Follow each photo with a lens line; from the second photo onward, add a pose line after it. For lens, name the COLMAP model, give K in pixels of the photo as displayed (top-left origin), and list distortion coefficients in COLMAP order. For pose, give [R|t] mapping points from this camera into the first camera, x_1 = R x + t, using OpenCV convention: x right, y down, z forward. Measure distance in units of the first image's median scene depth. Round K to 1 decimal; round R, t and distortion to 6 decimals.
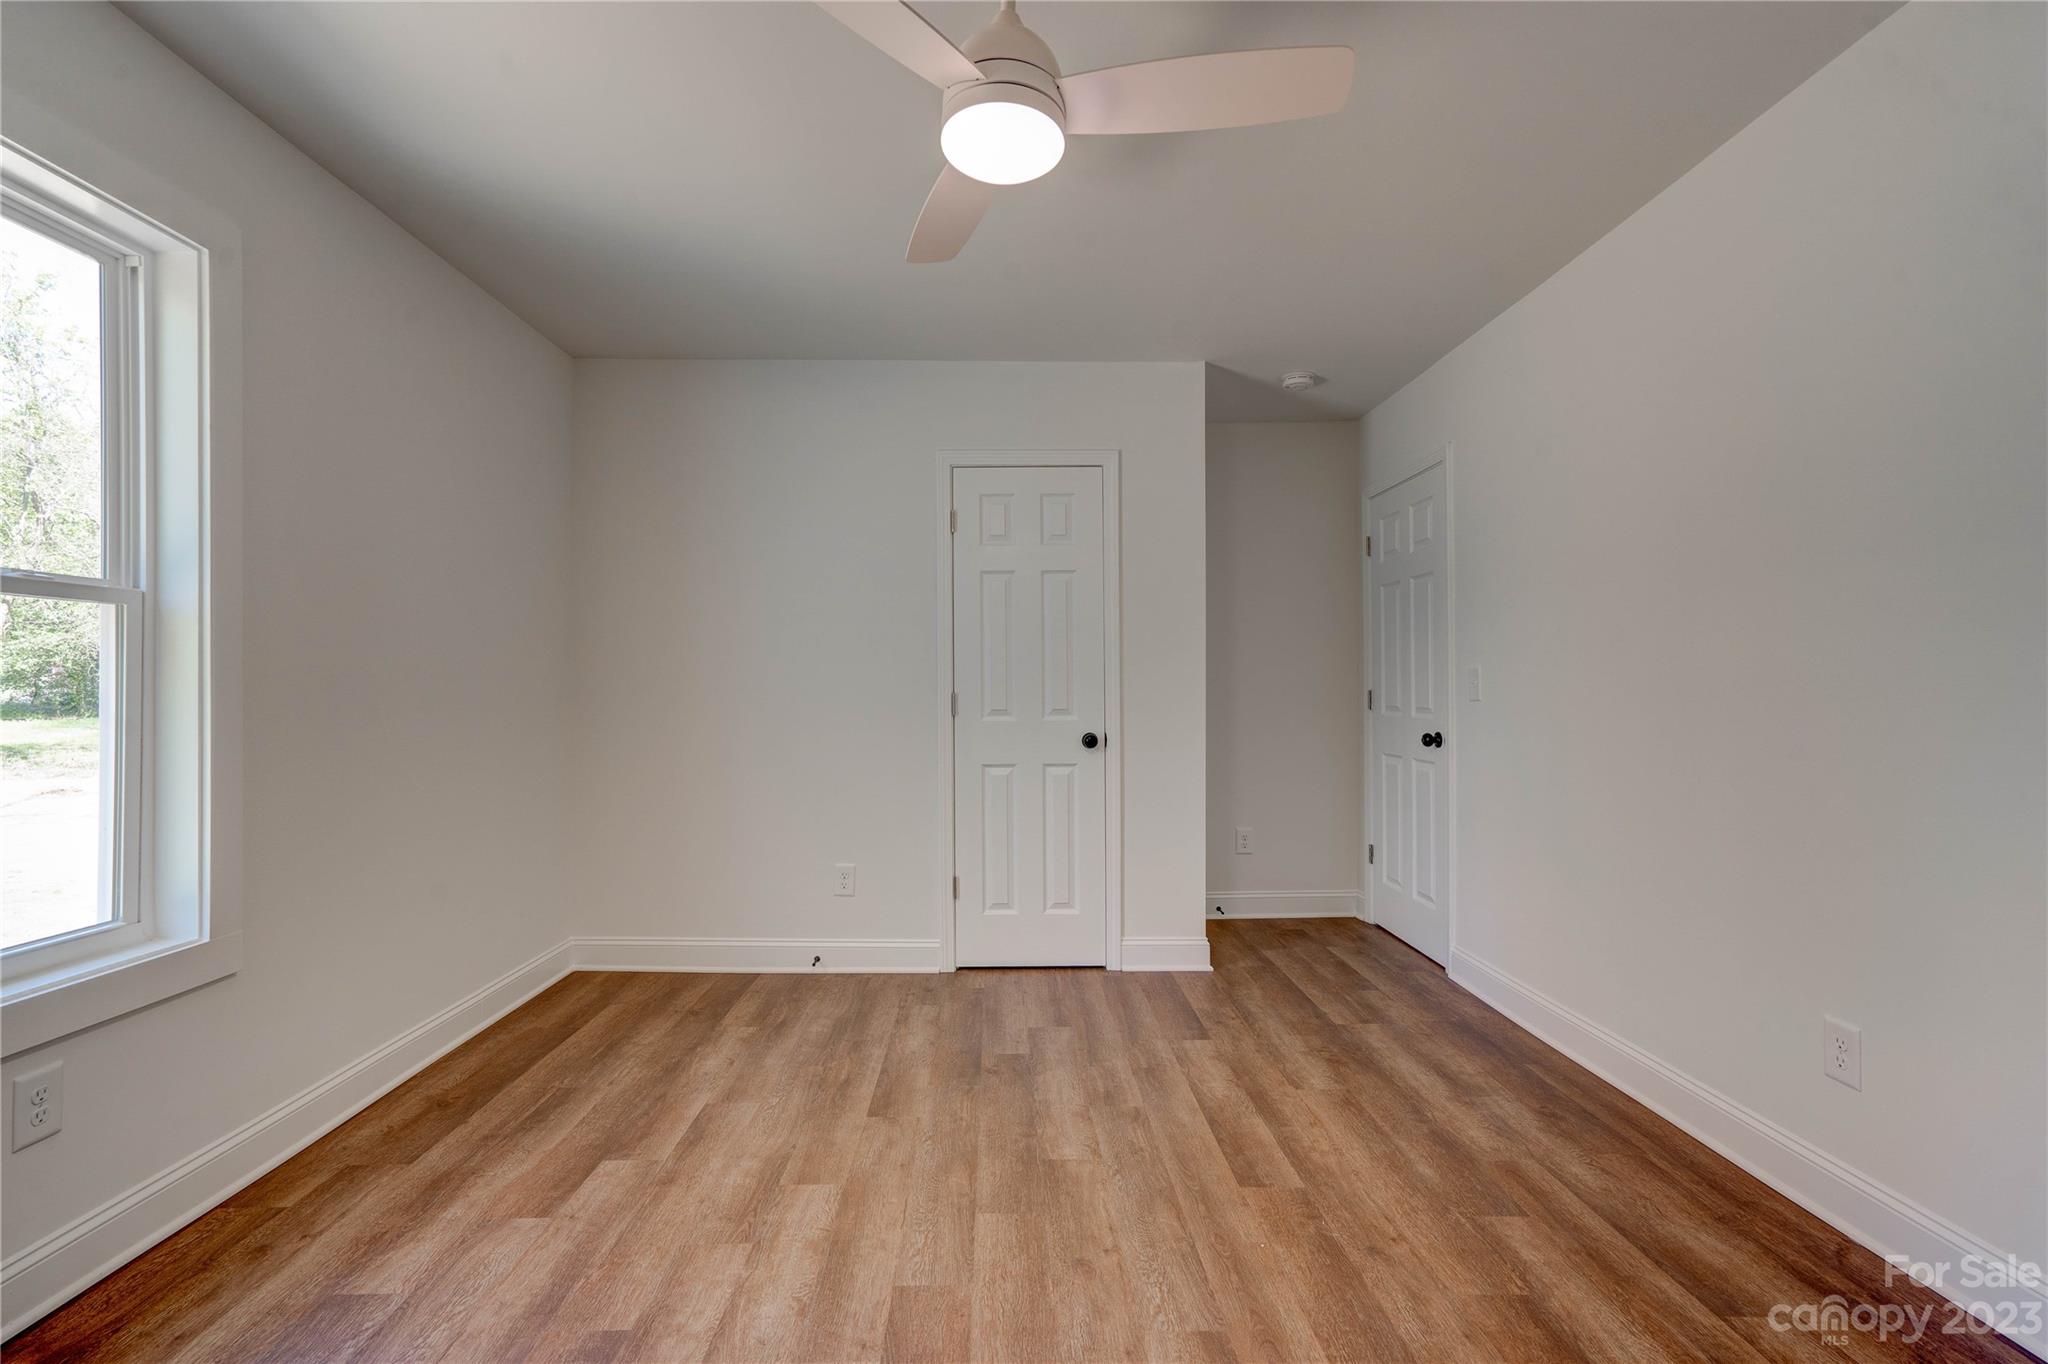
lens RADIAL K [[939.0, 0, 990.4], [0, 939.0, 682.3], [0, 0, 1]] dist [-0.002735, 0.011544]
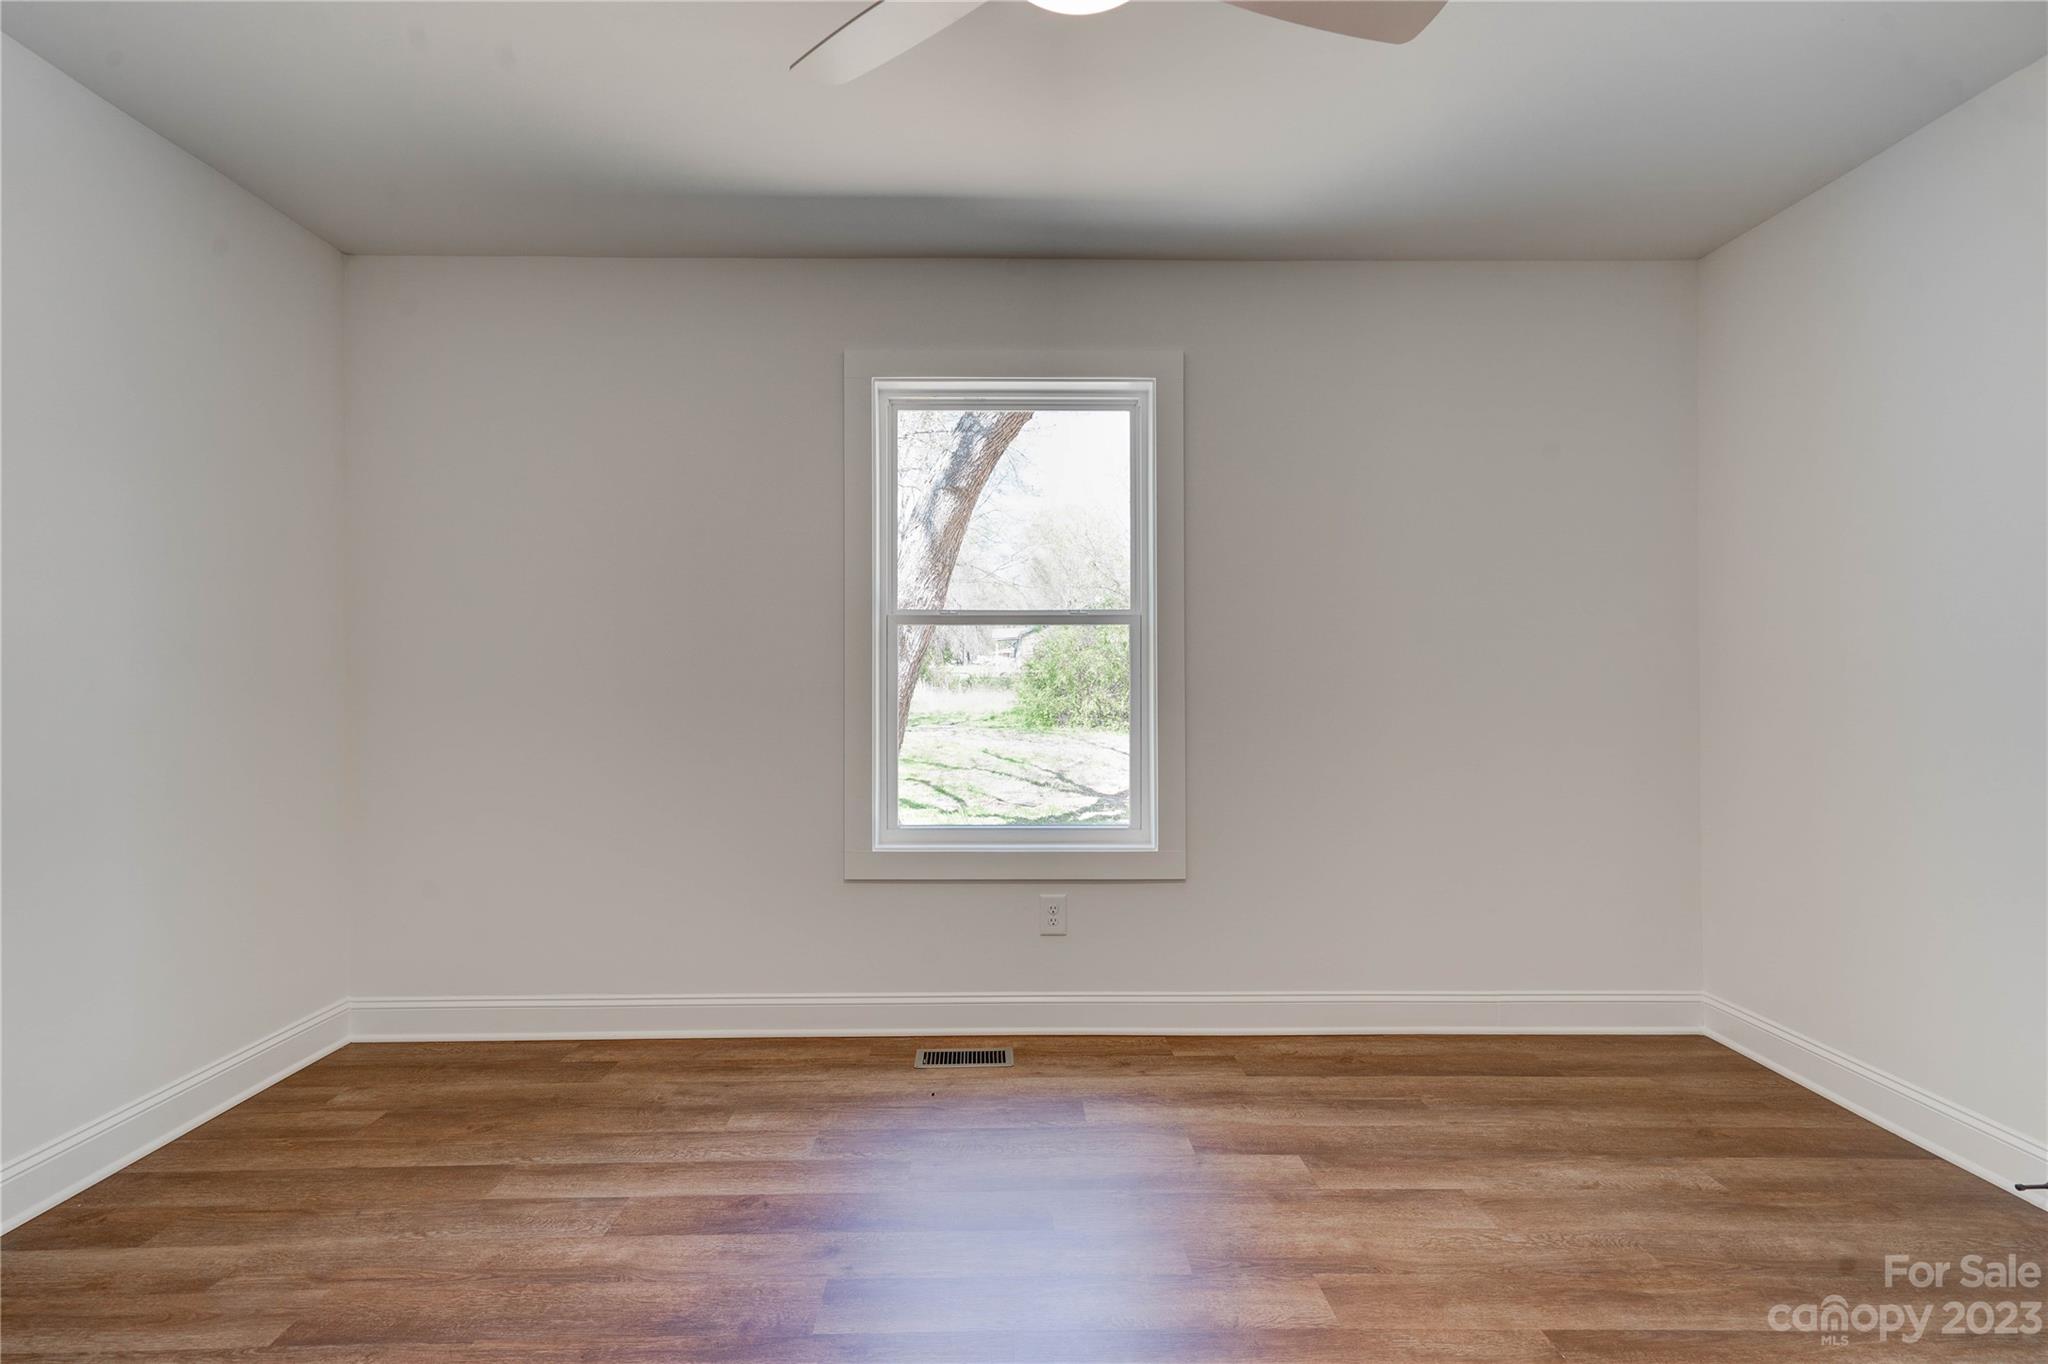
lens RADIAL K [[916.9, 0, 1005.8], [0, 916.9, 703.9], [0, 0, 1]] dist [0.001747, 0.010828]
pose [[0.020889, 0.020331, -0.999575, 0.484108], [0.013469, 0.999697, 0.020615, 0.005904], [0.999691, -0.013893, 0.020609, 0.601093]]
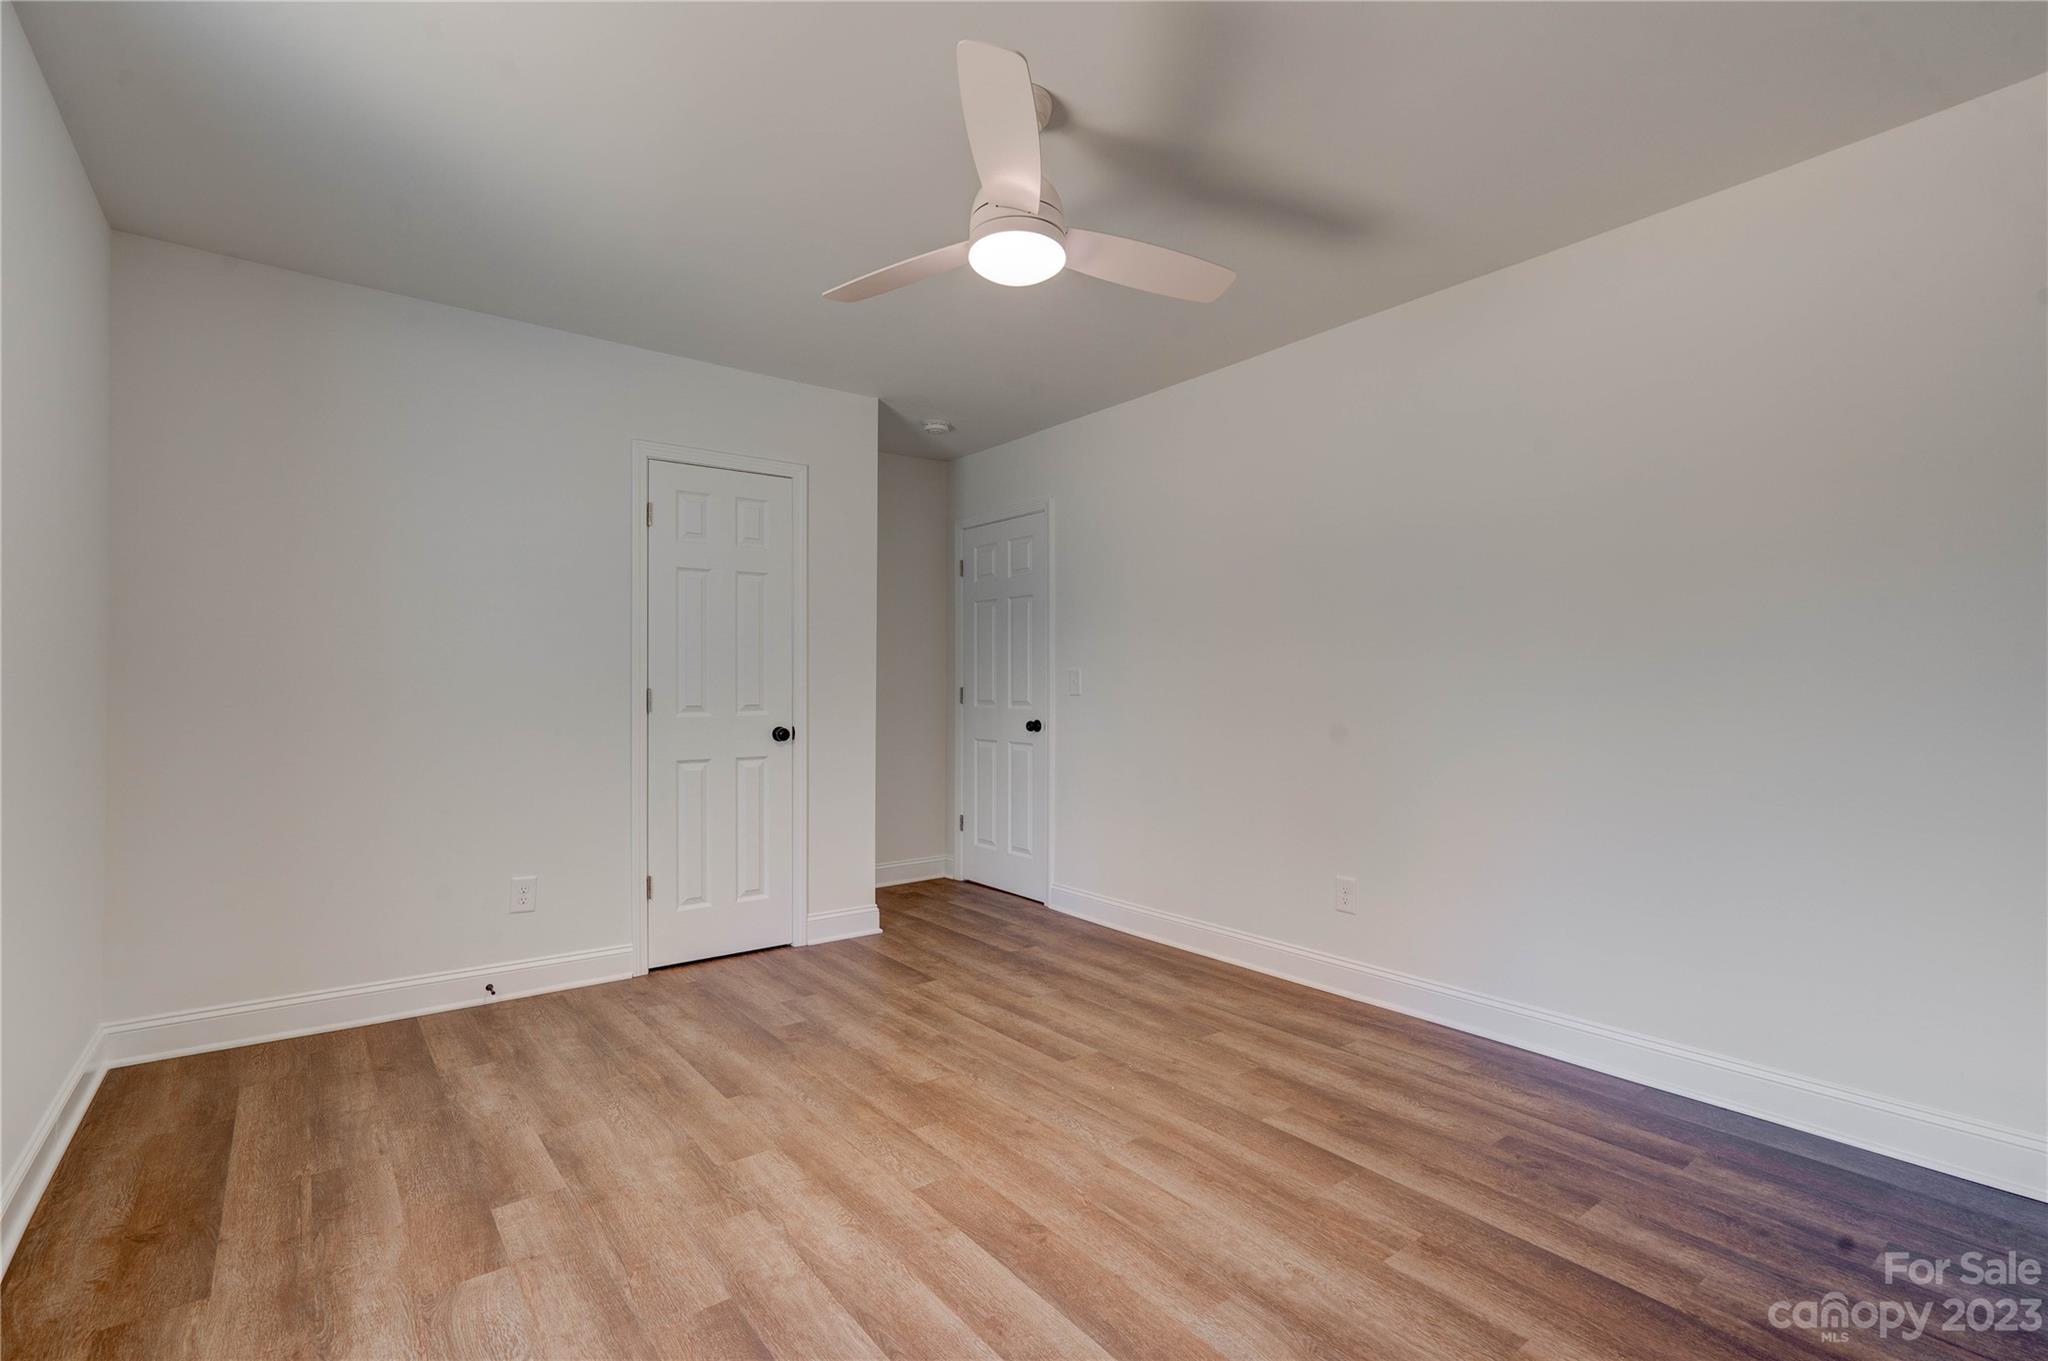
lens RADIAL K [[950.9, 0, 990.6], [0, 950.9, 679.0], [0, 0, 1]] dist [-0.003155, 0.011971]
pose [[0.802993, 0.007621, 0.595939, -0.512353], [-0.007329, 0.999969, -0.002911, 0.001492], [-0.595943, -0.002030, 0.803024, -0.012199]]
